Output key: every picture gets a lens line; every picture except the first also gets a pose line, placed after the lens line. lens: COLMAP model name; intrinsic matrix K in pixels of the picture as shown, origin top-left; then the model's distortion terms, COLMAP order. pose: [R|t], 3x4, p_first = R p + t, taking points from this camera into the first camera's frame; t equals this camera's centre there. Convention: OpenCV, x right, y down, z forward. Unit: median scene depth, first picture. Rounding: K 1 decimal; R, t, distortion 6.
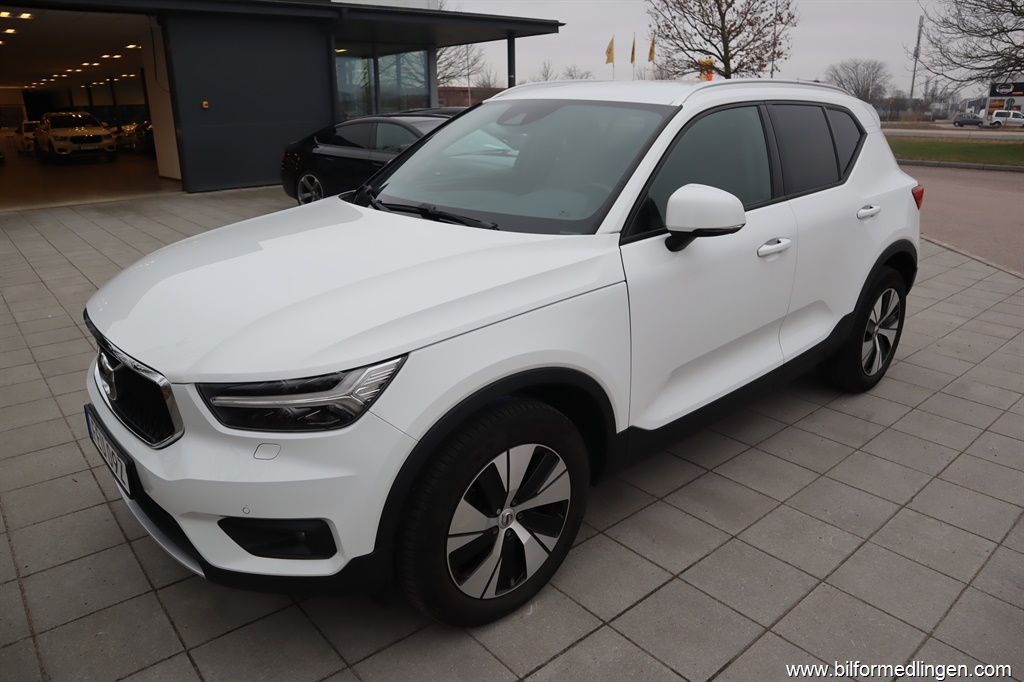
lens RADIAL K [[698.9, 0, 510.5], [0, 698.9, 336.8], [0, 0, 1]] dist [-0.102576, 0.043678]
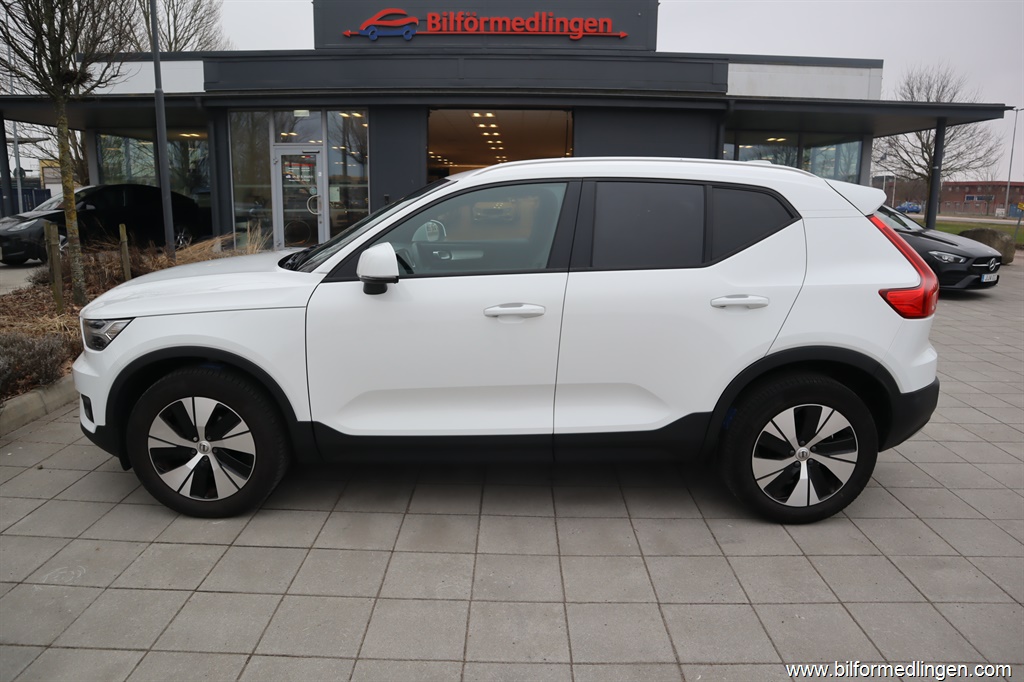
lens RADIAL K [[698.9, 0, 504.6], [0, 698.9, 337.7], [0, 0, 1]] dist [-0.102576, 0.043678]
pose [[0.754914, 0.149472, -0.638563, 1.138979], [-0.223718, 0.973970, -0.036499, -0.050983], [0.616486, 0.170411, 0.768703, 0.178629]]
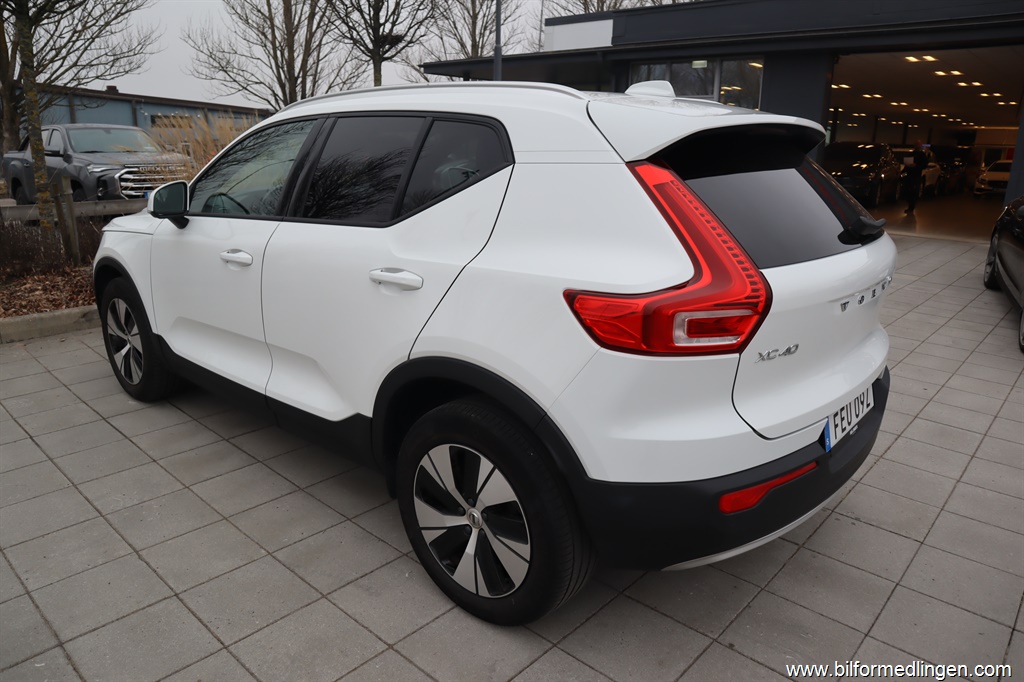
lens RADIAL K [[698.9, 0, 509.5], [0, 698.9, 336.8], [0, 0, 1]] dist [-0.102576, 0.043678]
pose [[0.127965, 0.277575, -0.952143, 1.528067], [-0.335639, 0.915509, 0.221786, -0.409012], [0.933259, 0.291195, 0.210318, 1.275775]]
